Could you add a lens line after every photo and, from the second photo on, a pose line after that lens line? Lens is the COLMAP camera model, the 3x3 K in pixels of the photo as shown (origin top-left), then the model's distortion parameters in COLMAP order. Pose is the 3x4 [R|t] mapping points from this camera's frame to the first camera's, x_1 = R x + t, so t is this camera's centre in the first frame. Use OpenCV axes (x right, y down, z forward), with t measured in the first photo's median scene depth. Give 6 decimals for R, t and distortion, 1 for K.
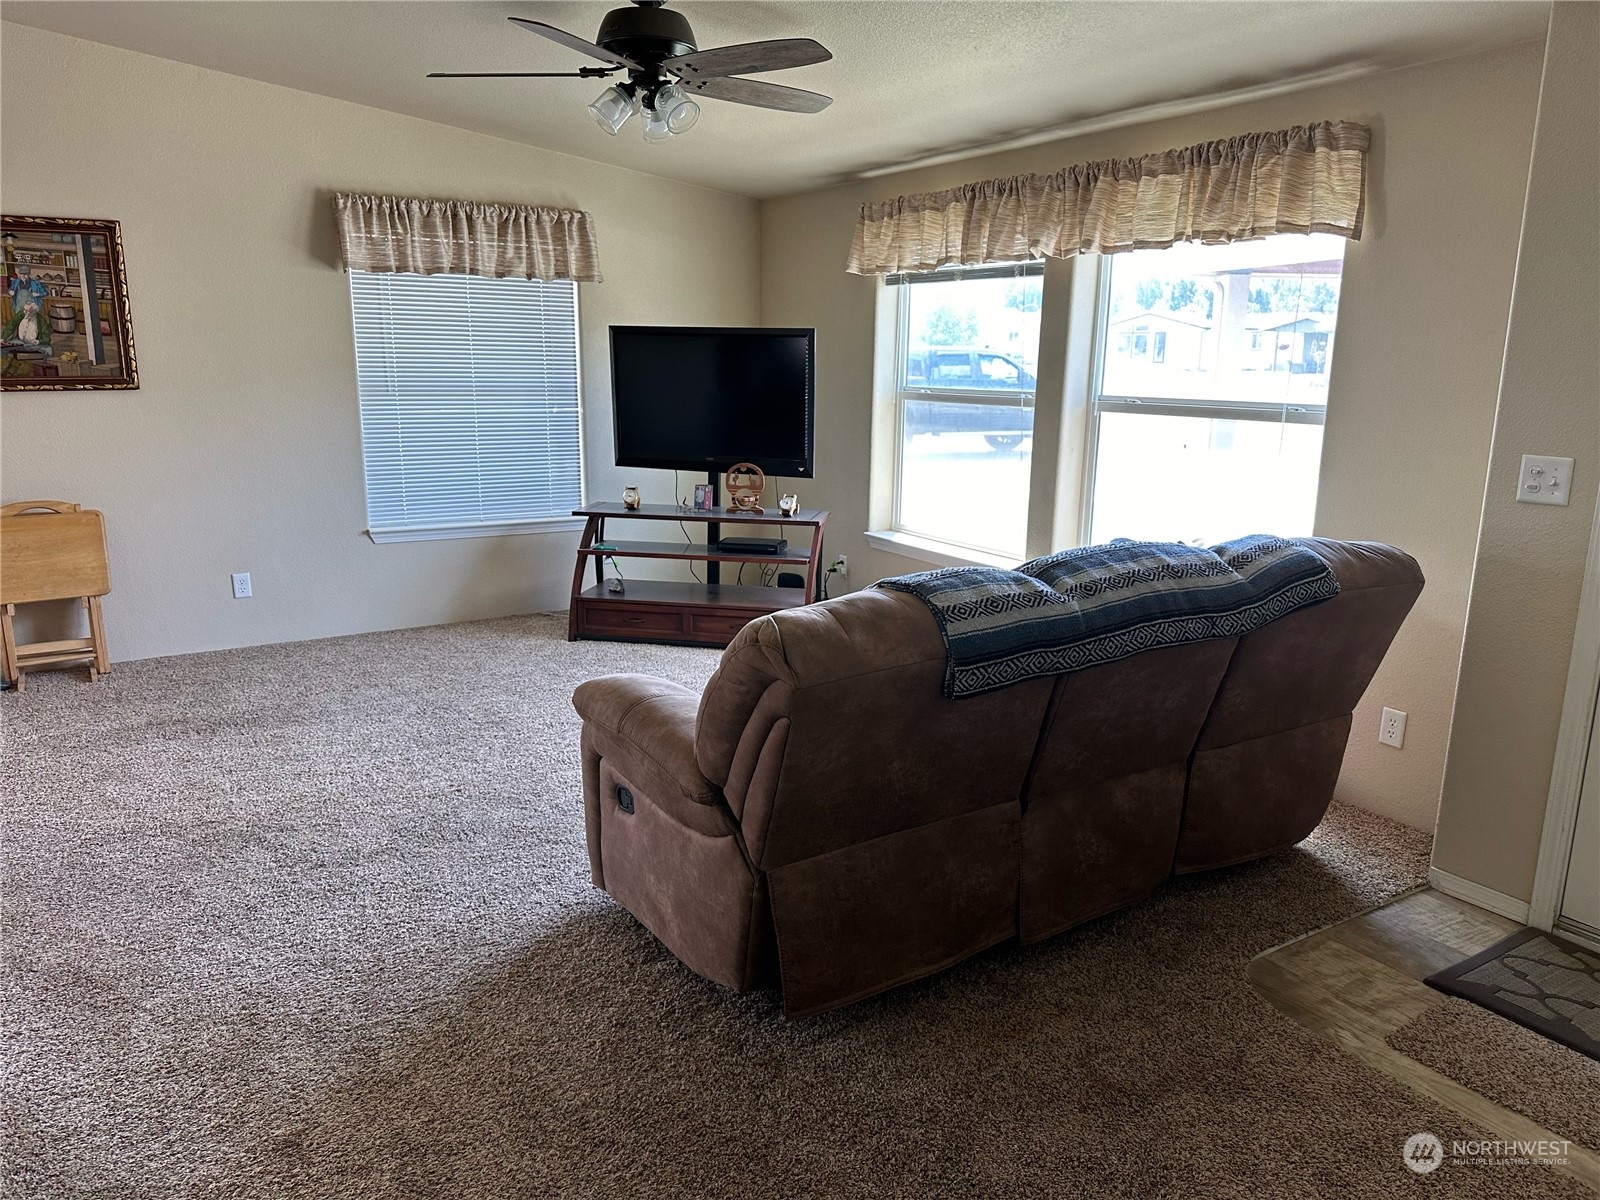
lens RADIAL K [[1129.3, 0, 800.0], [0, 1129.3, 600.0], [0, 0, 1]] dist [-0.001407, -0.002080]
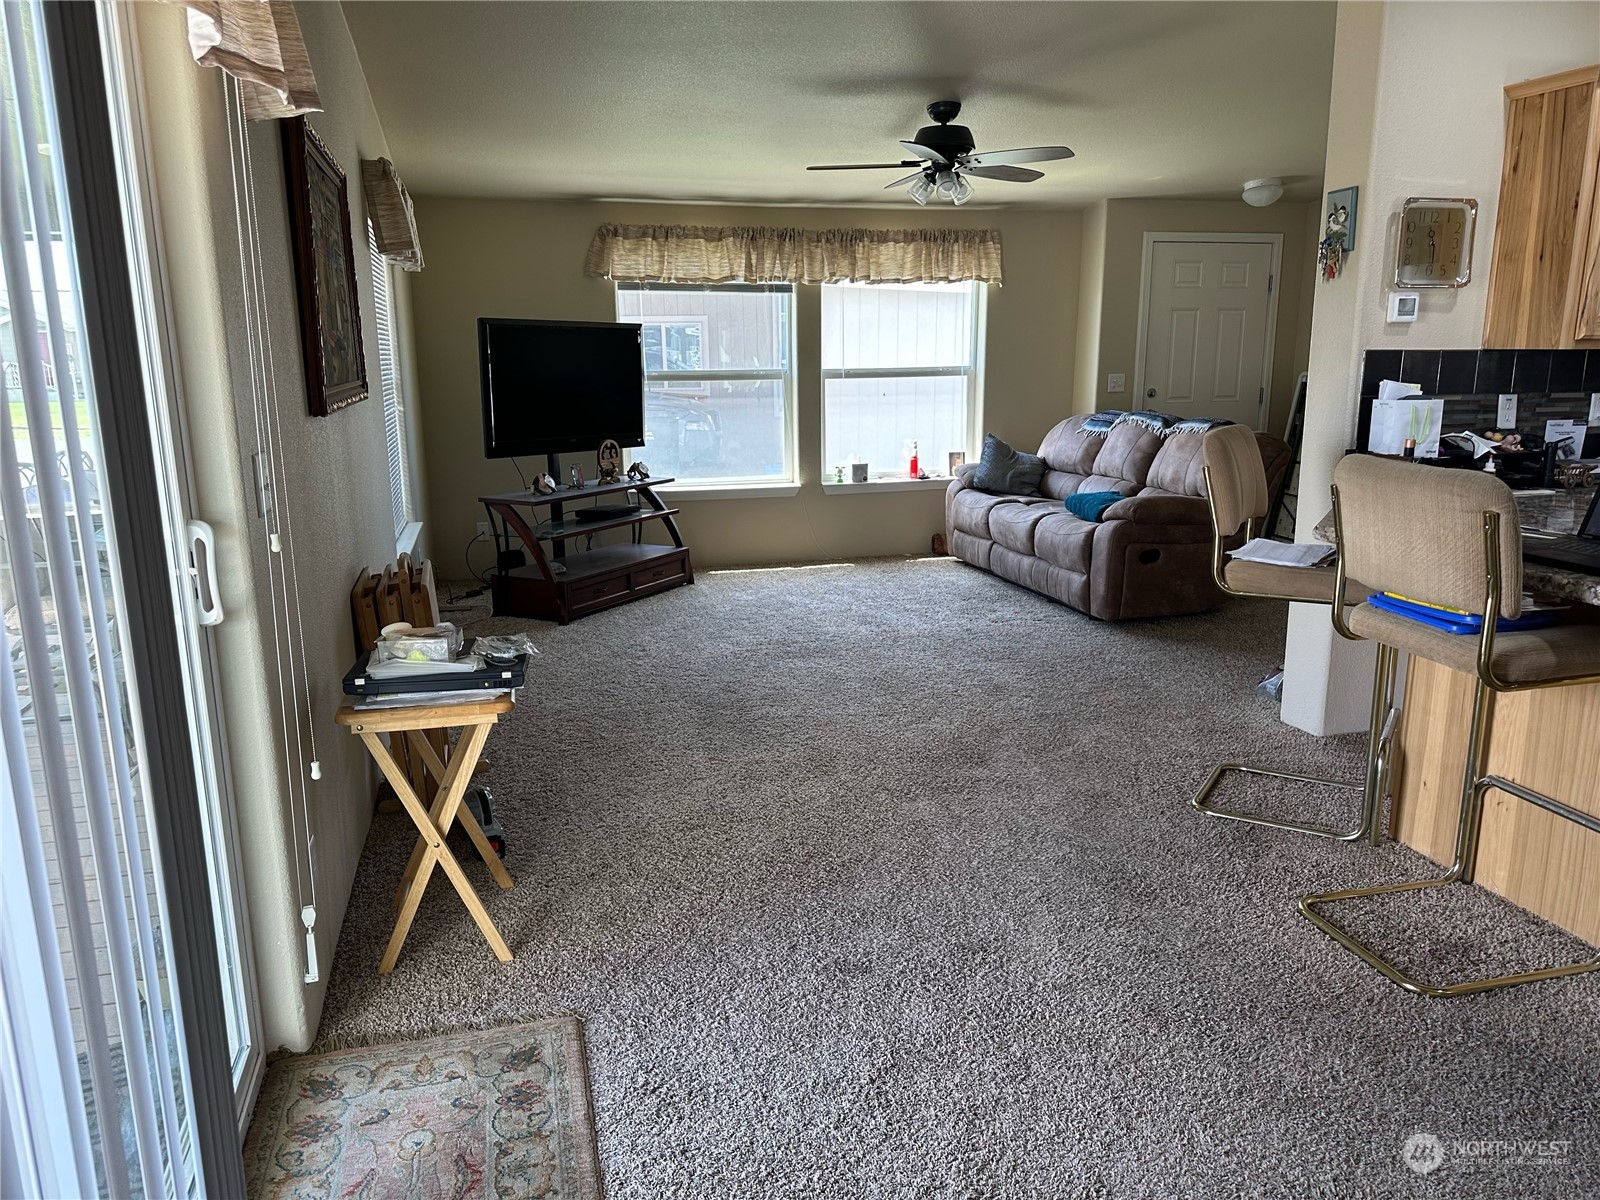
lens RADIAL K [[1129.3, 0, 800.0], [0, 1129.3, 600.0], [0, 0, 1]] dist [-0.001407, -0.002080]
pose [[0.305896, -0.213481, 0.927822, -1.310225], [0.214299, 0.964967, 0.151374, -0.117121], [-0.927633, 0.152527, 0.340928, 0.541233]]
